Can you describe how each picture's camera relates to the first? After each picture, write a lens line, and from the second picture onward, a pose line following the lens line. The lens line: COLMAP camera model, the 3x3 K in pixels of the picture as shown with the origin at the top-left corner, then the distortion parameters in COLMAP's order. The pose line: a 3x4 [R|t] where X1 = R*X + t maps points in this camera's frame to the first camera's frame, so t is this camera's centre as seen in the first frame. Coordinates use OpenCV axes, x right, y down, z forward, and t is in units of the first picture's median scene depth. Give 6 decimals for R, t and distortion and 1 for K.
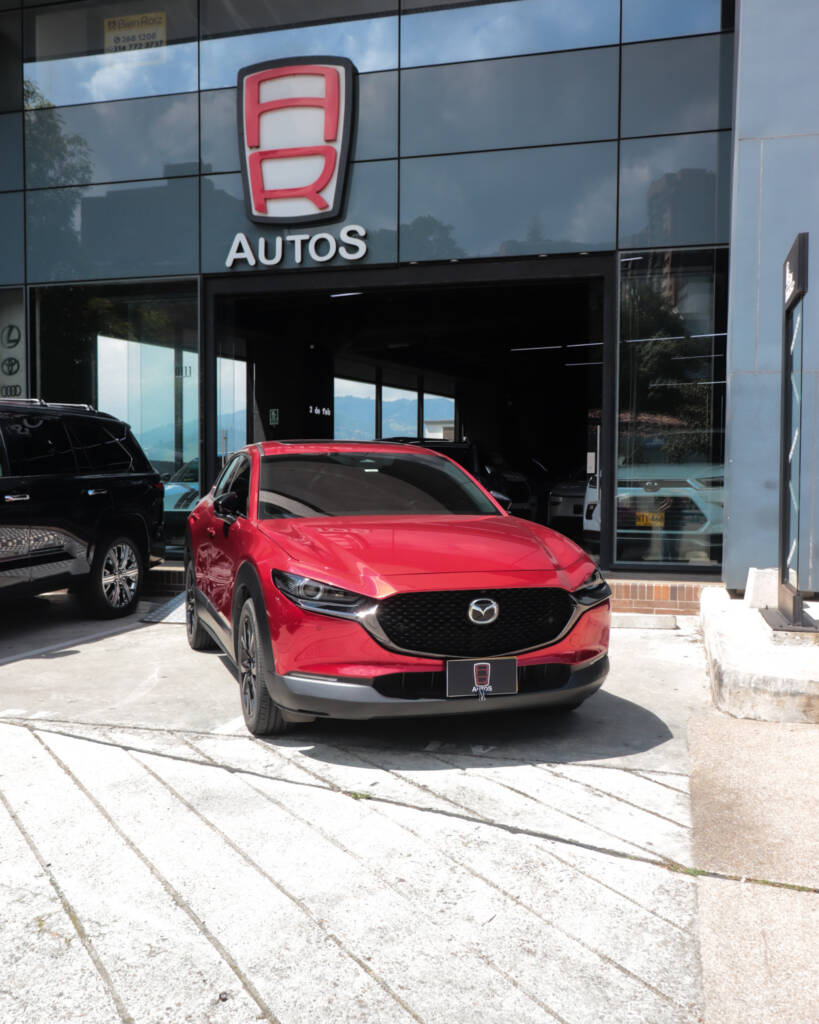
lens RADIAL K [[994.5, 0, 412.2], [0, 994.5, 531.6], [0, 0, 1]] dist [0.005538, 0.004400]
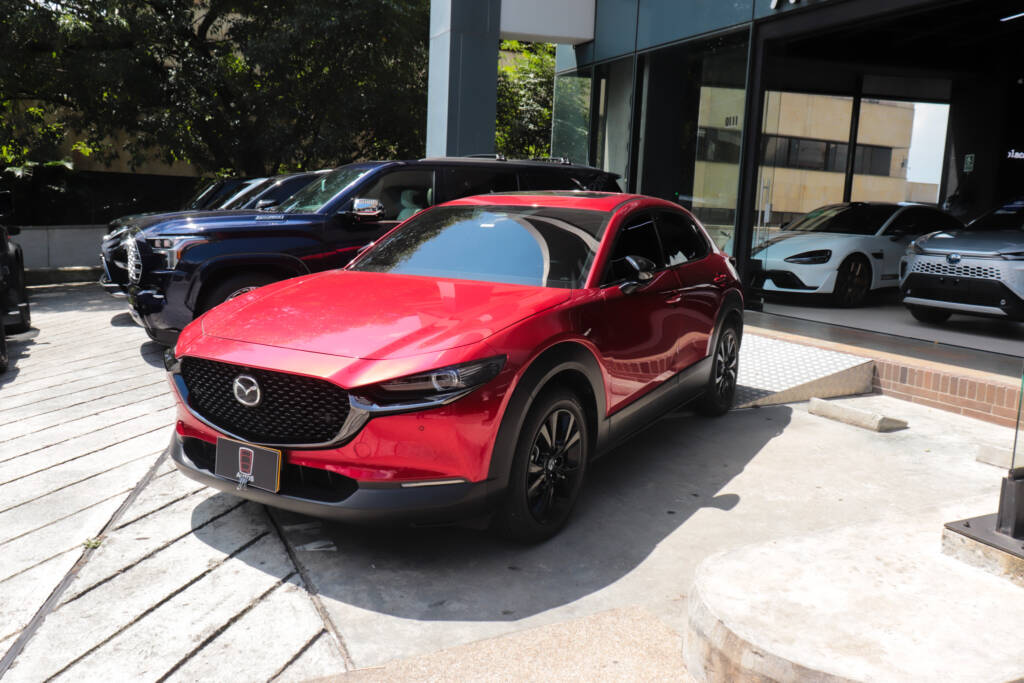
lens RADIAL K [[832.8, 0, 507.9], [0, 832.8, 326.5], [0, 0, 1]] dist [0.001666, 0.022162]
pose [[0.654283, 0.125874, -0.745701, 0.647643], [-0.070476, 0.991908, 0.105598, -0.058838], [0.752959, -0.016536, 0.657859, 0.589524]]
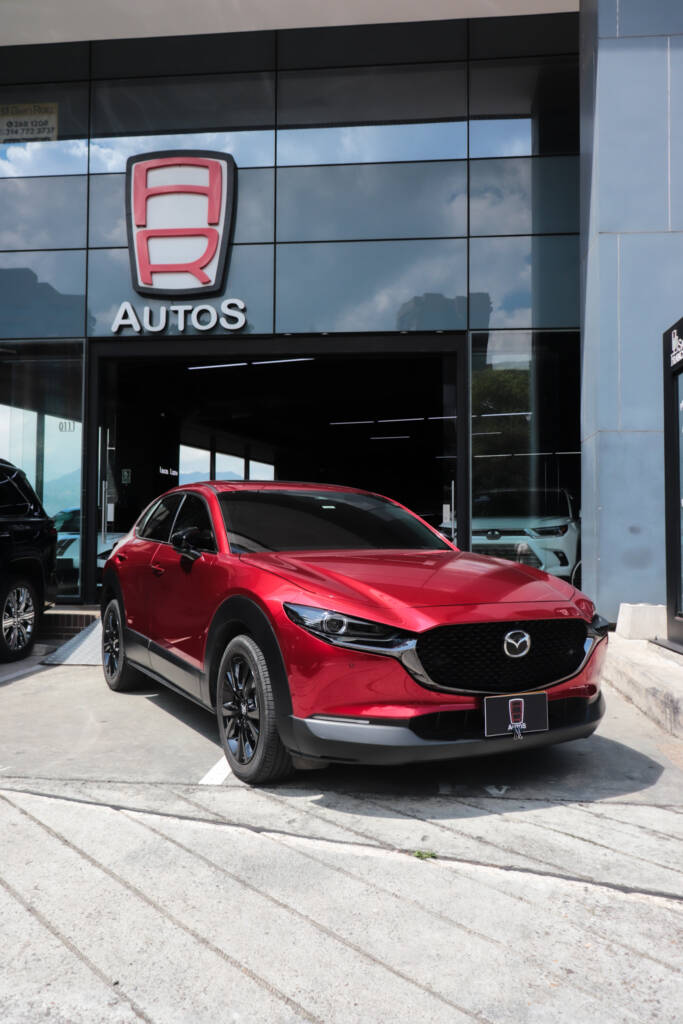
lens RADIAL K [[826.8, 0, 341.5], [0, 826.8, 512.0], [0, 0, 1]] dist [-0.000526, 0.004070]
pose [[0.986239, 0.008853, 0.165086, -0.193537], [0.005328, 0.996345, -0.085260, 0.017703], [-0.165237, 0.084966, 0.982587, 0.200701]]
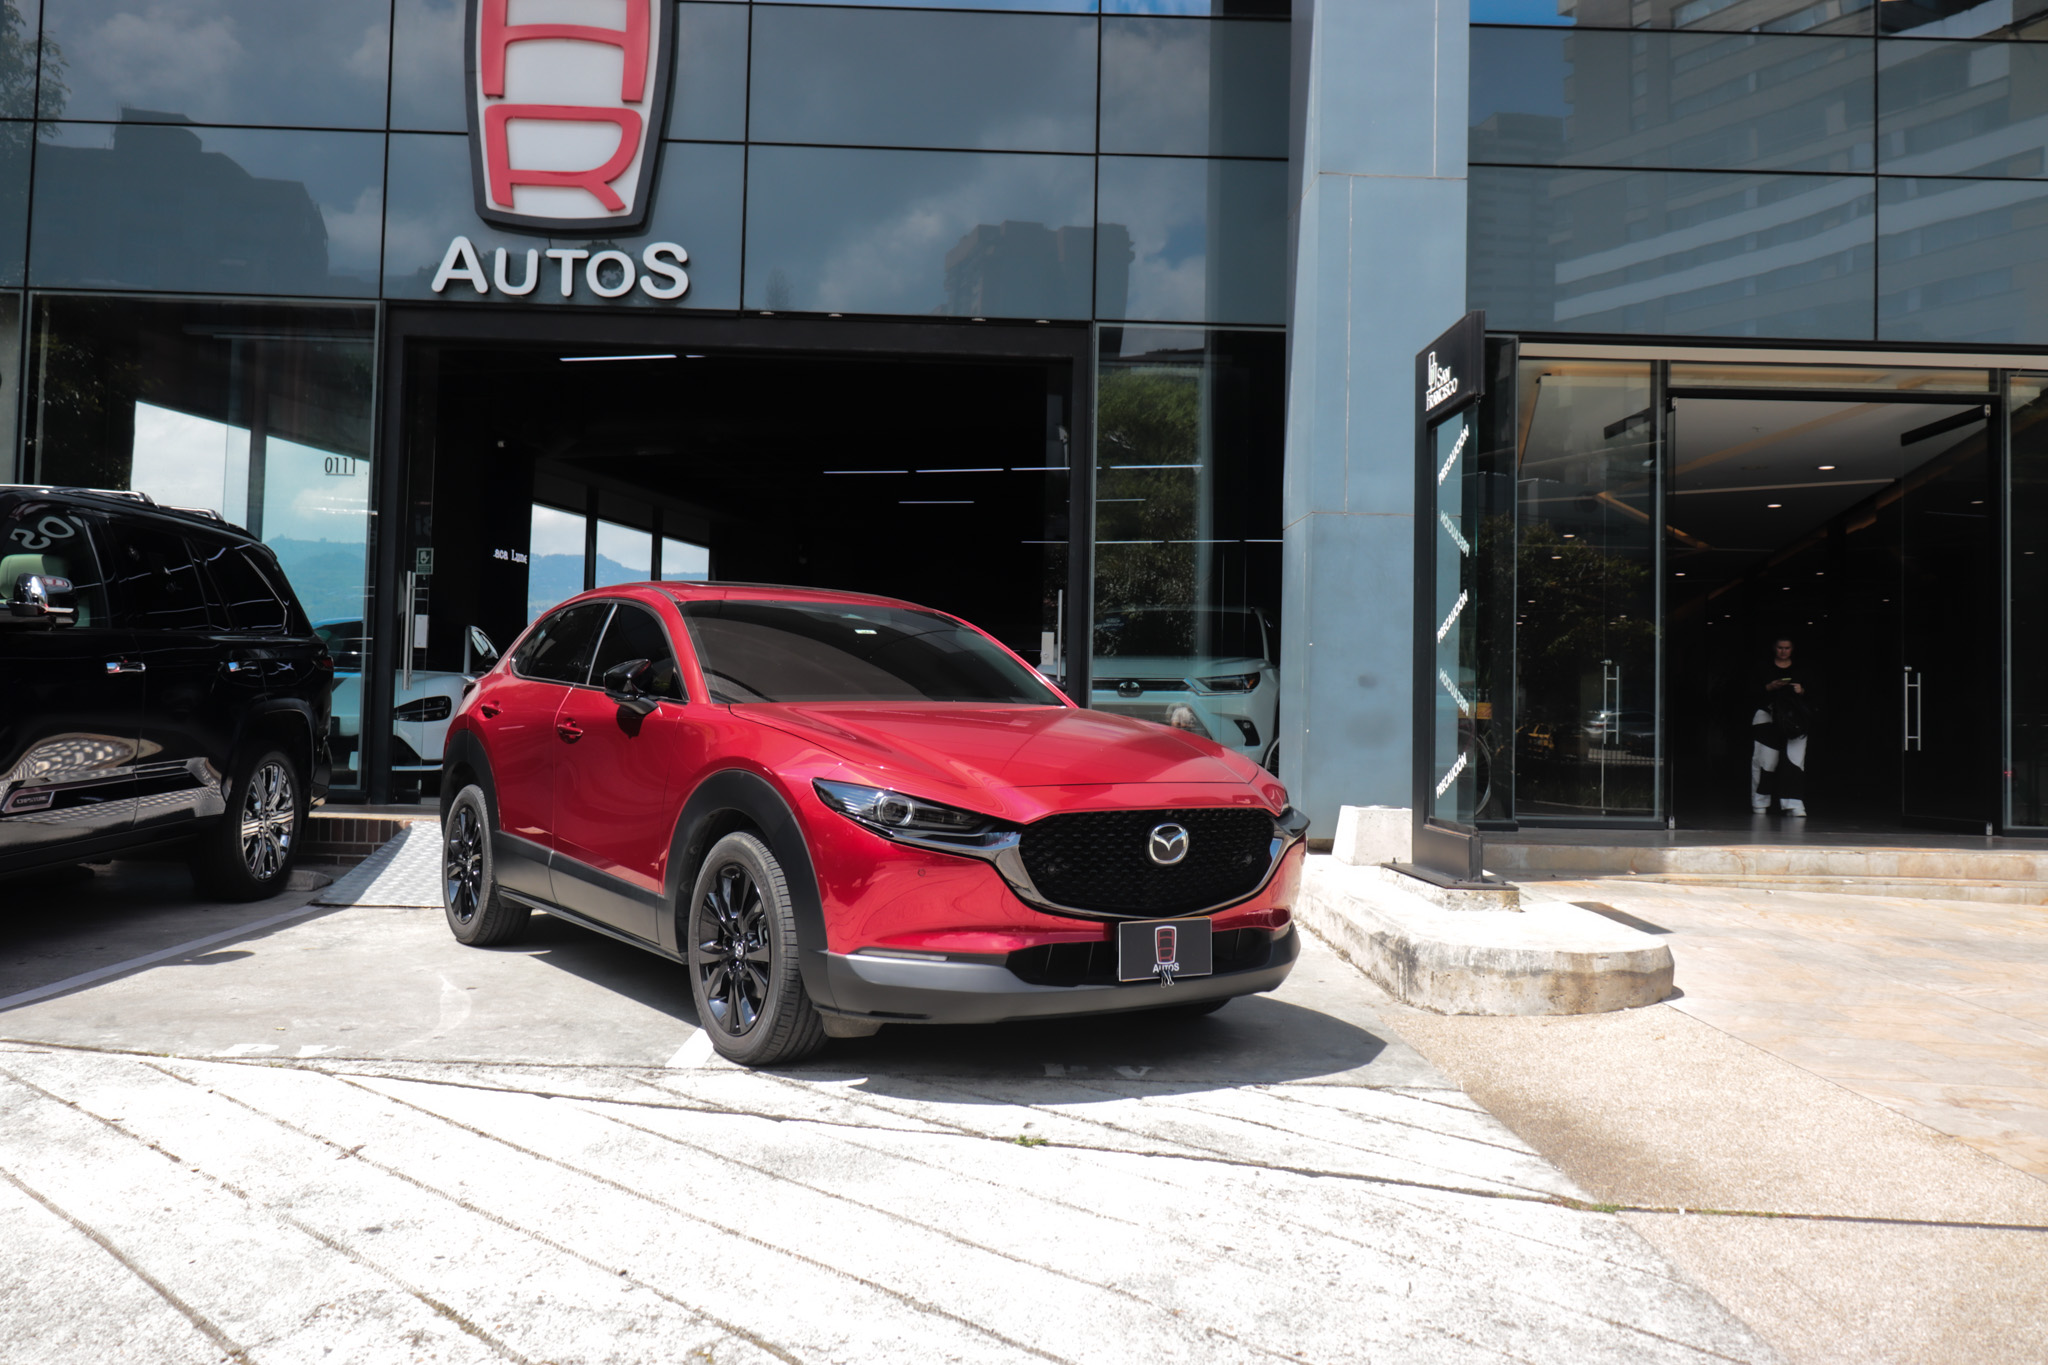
lens RADIAL K [[1646.2, 0, 1034.5], [0, 1646.2, 654.5], [0, 0, 1]] dist [-0.008110, 0.000966]
pose [[0.957067, 0.029221, 0.288389, -0.269507], [-0.006574, 0.996838, -0.079185, 0.037322], [-0.289792, 0.073889, 0.954233, 0.013213]]
